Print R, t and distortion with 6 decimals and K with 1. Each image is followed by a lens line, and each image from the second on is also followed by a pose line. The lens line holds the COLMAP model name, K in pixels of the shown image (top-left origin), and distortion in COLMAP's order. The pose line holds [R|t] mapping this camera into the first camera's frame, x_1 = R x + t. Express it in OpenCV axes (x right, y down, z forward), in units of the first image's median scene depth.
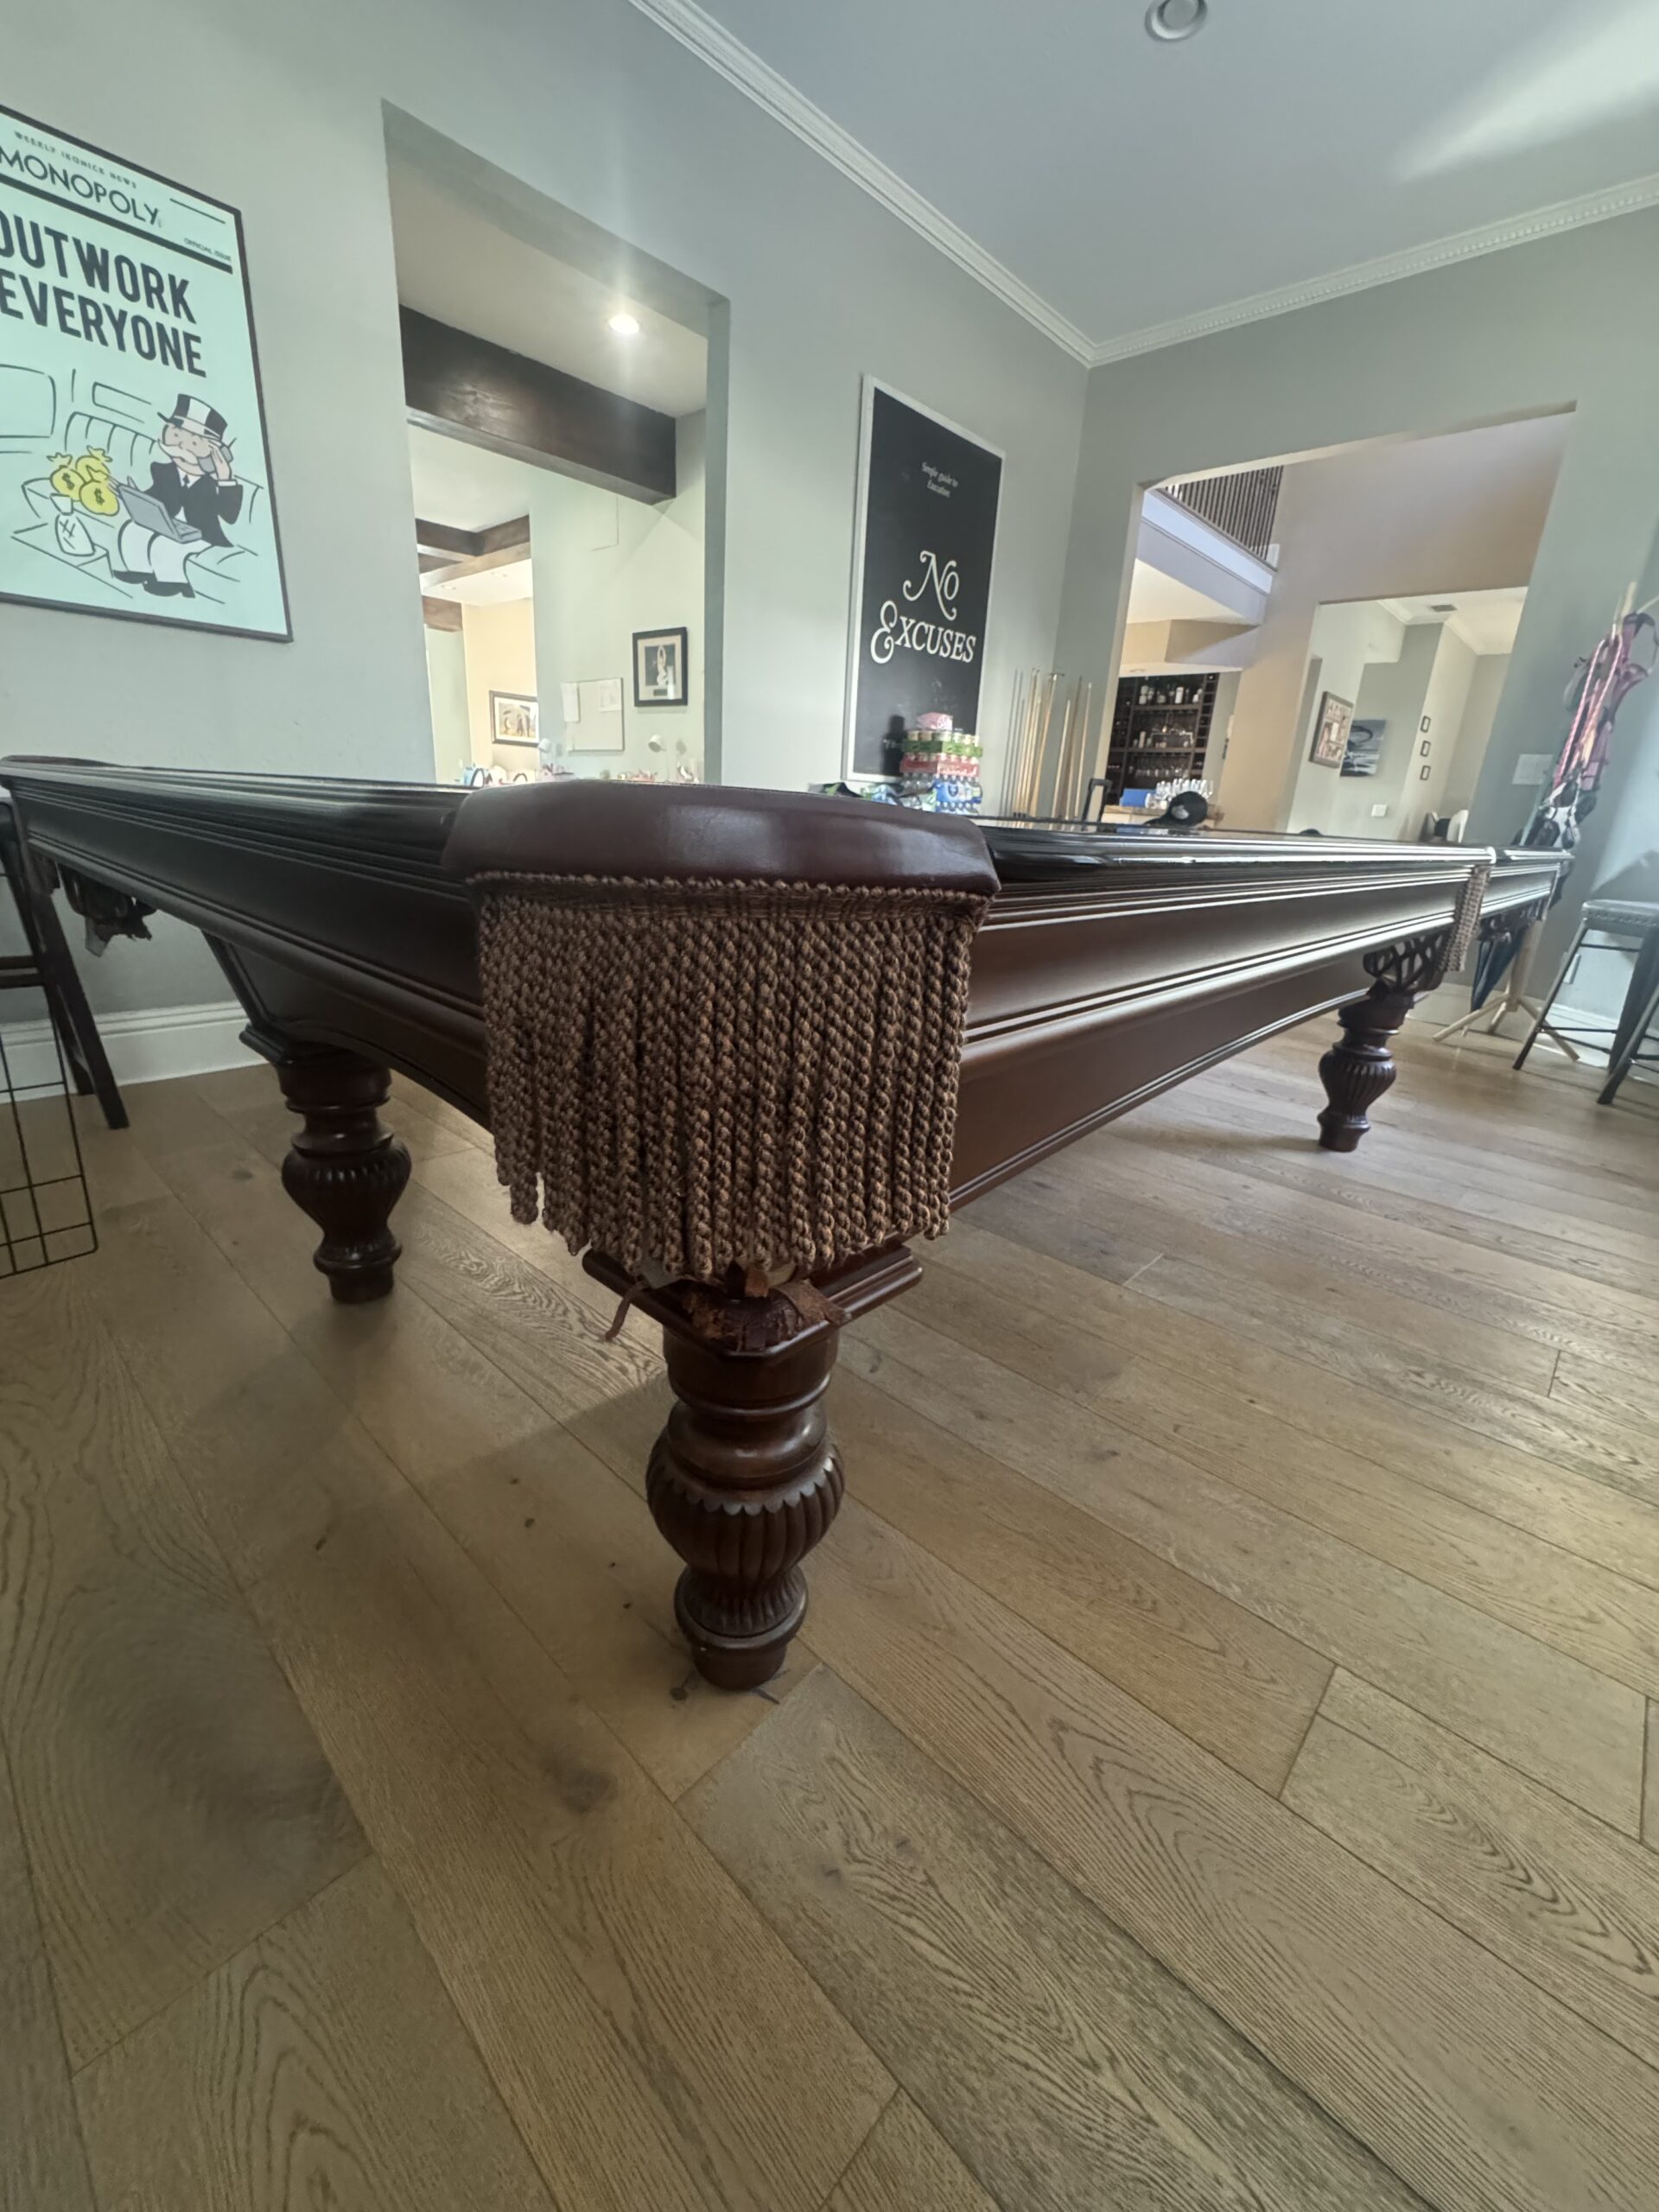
lens RADIAL K [[887.3, 0, 834.6], [0, 887.3, 1099.9], [0, 0, 1]] dist [-0.005462, 0.001091]
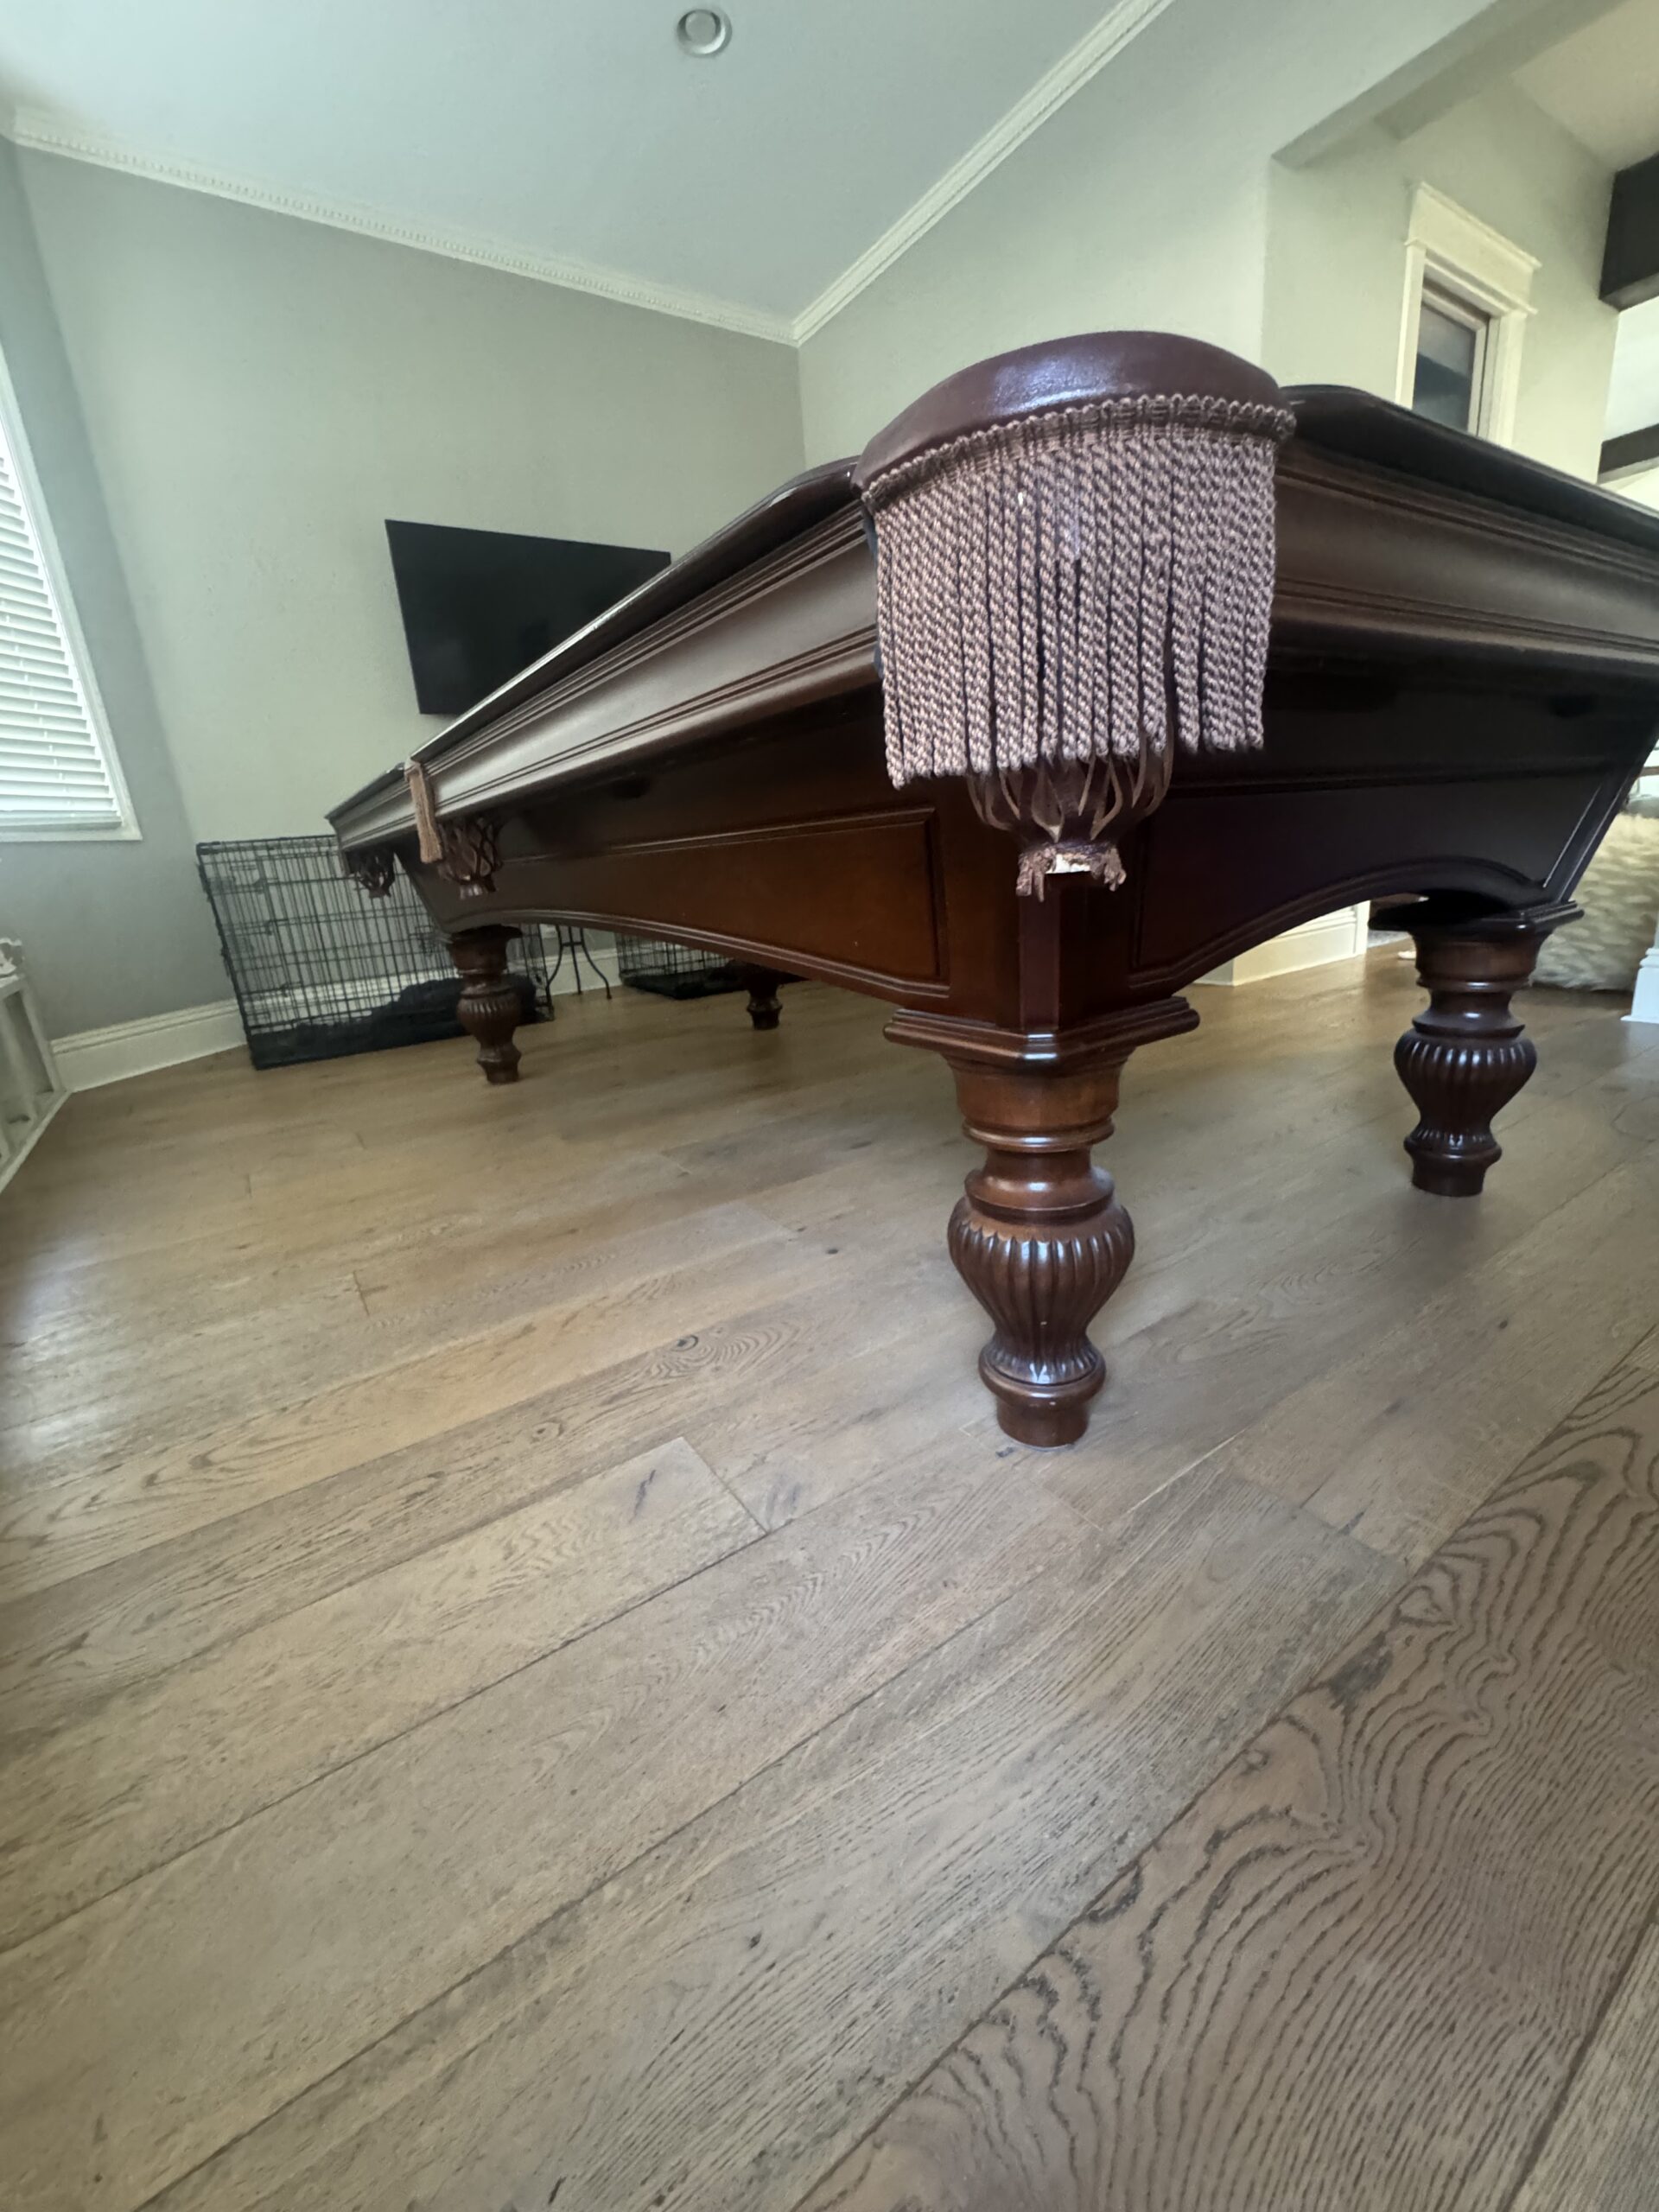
lens RADIAL K [[887.3, 0, 831.9], [0, 887.3, 1106.2], [0, 0, 1]] dist [-0.005462, 0.001091]
pose [[-0.230835, 0.235933, -0.943955, 2.288362], [-0.246038, 0.924473, 0.291230, -0.415060], [0.941372, 0.299475, -0.155352, 2.312533]]
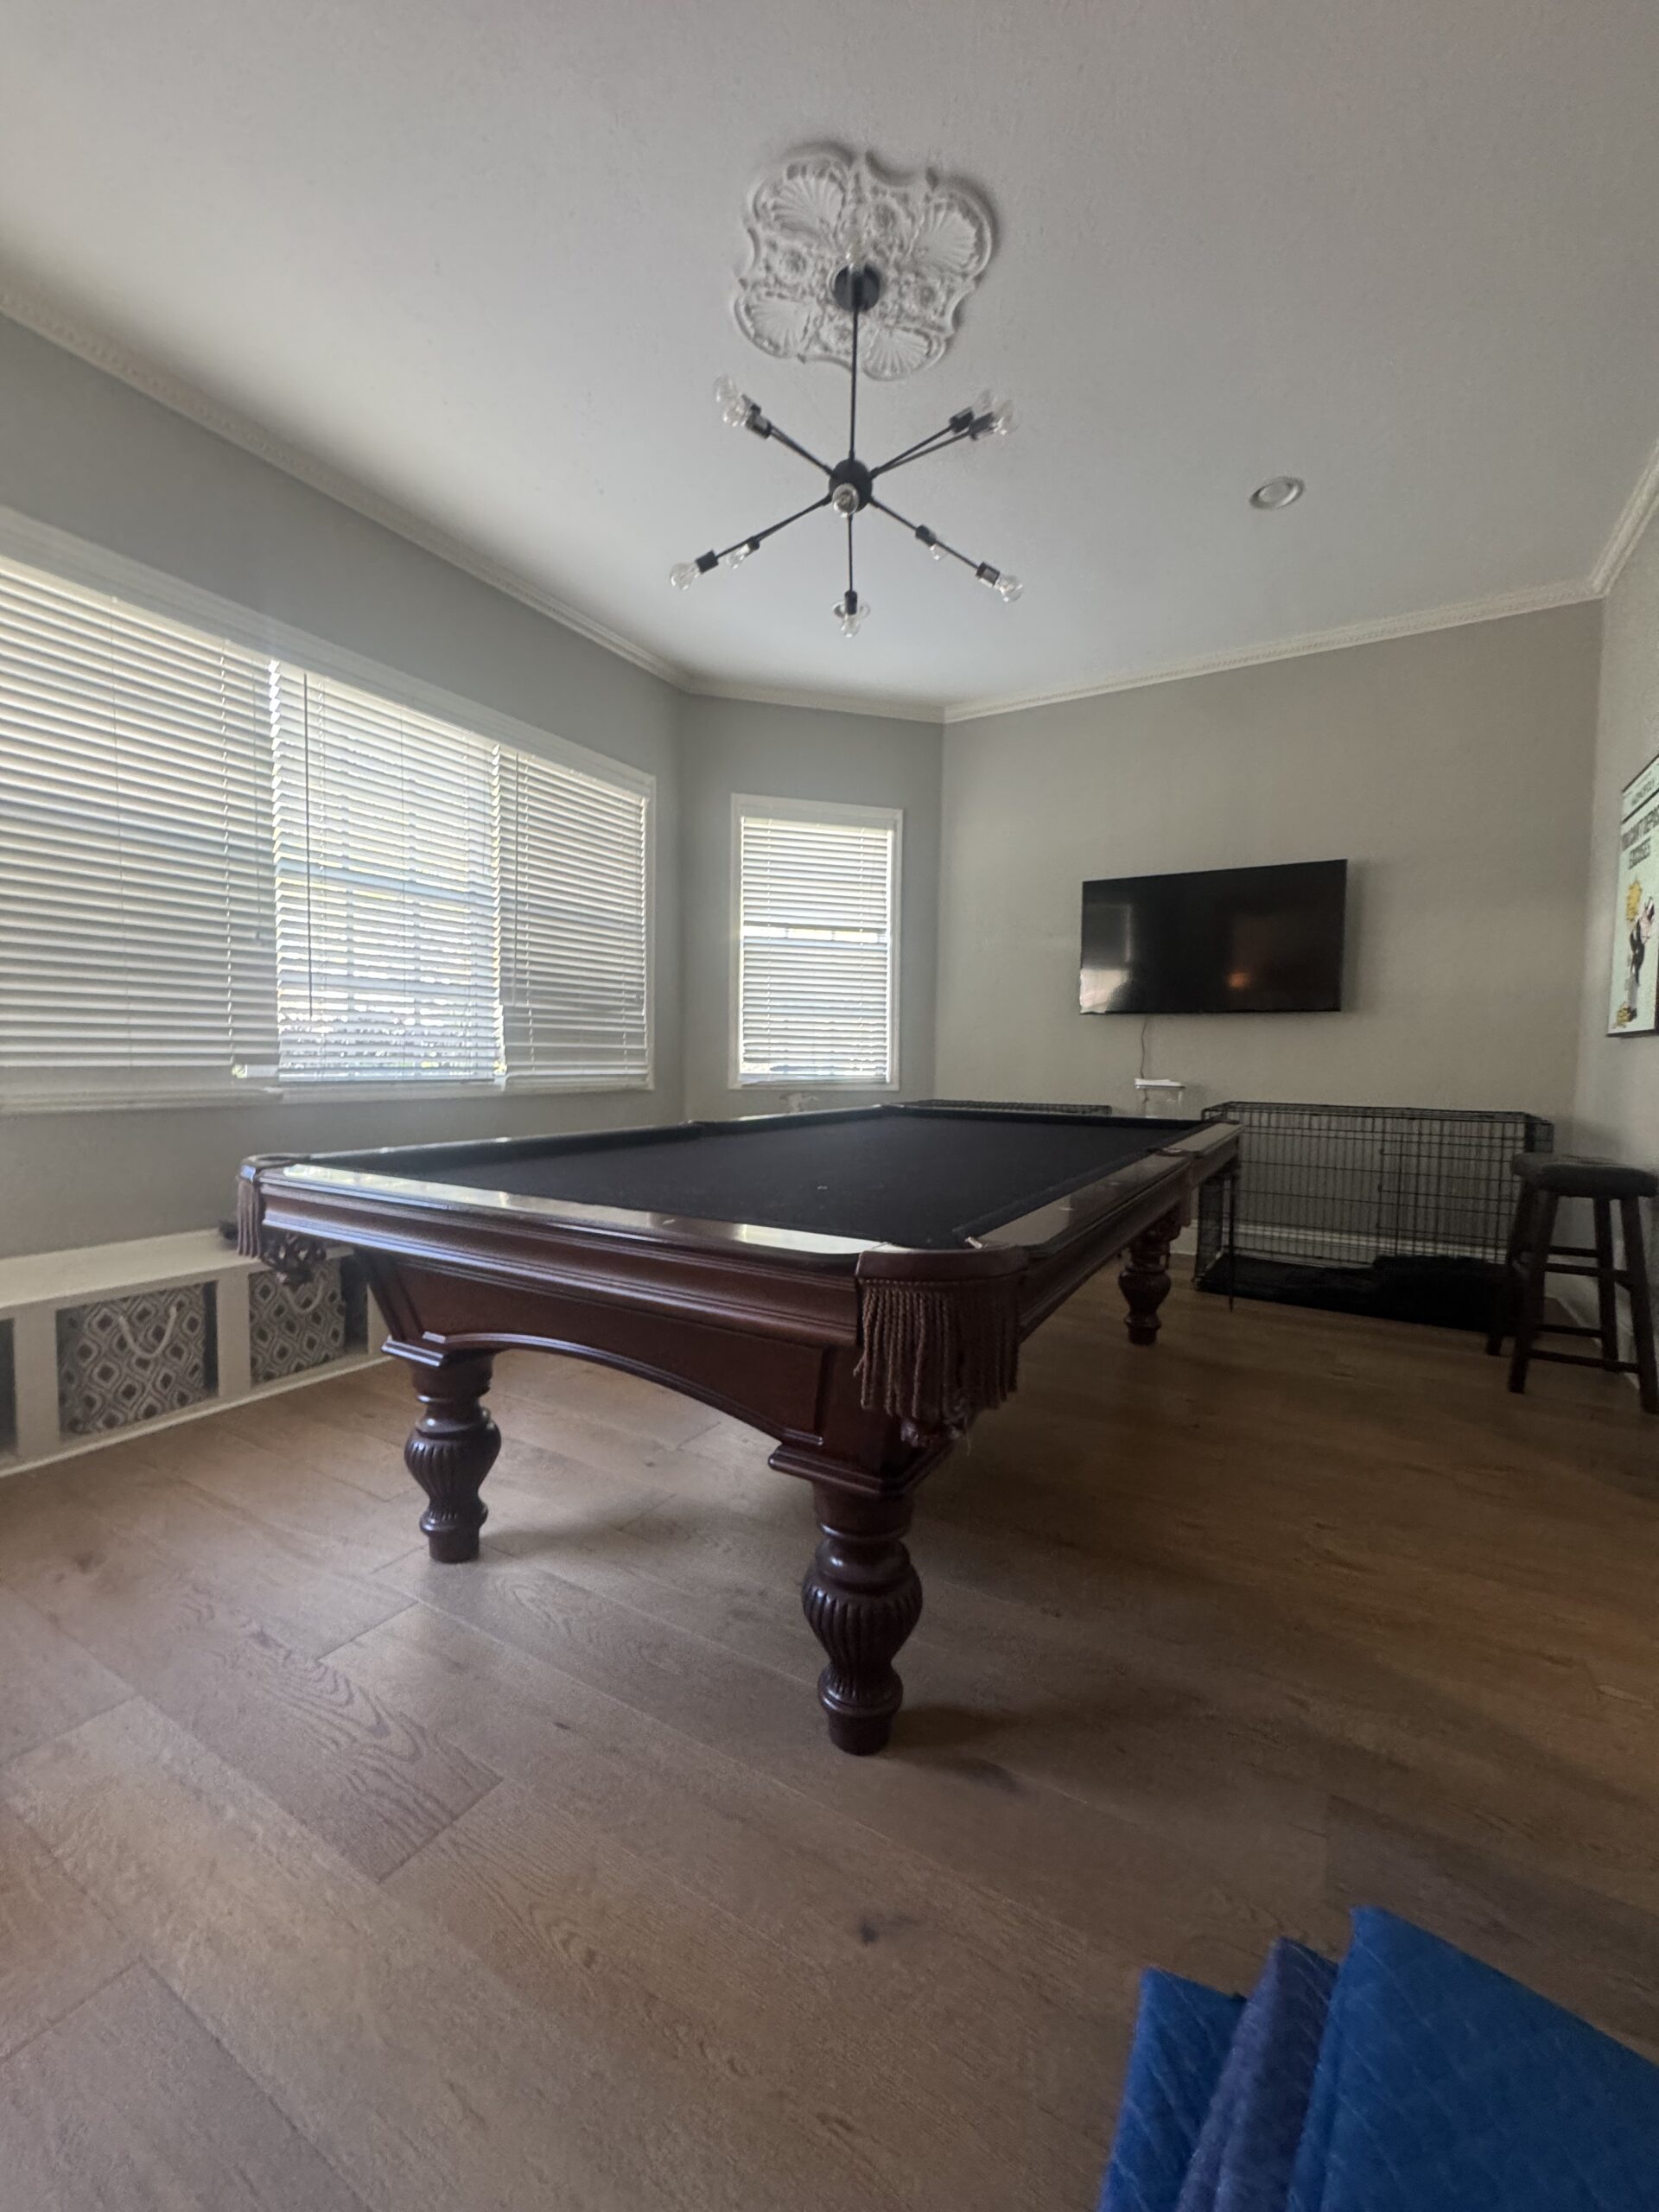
lens RADIAL K [[887.3, 0, 829.0], [0, 887.3, 1102.8], [0, 0, 1]] dist [-0.005462, 0.001091]
pose [[-0.974416, -0.060145, -0.216556, 1.103730], [-0.133816, 0.929387, 0.343996, -1.473199], [0.180574, 0.364174, -0.913658, 3.960464]]
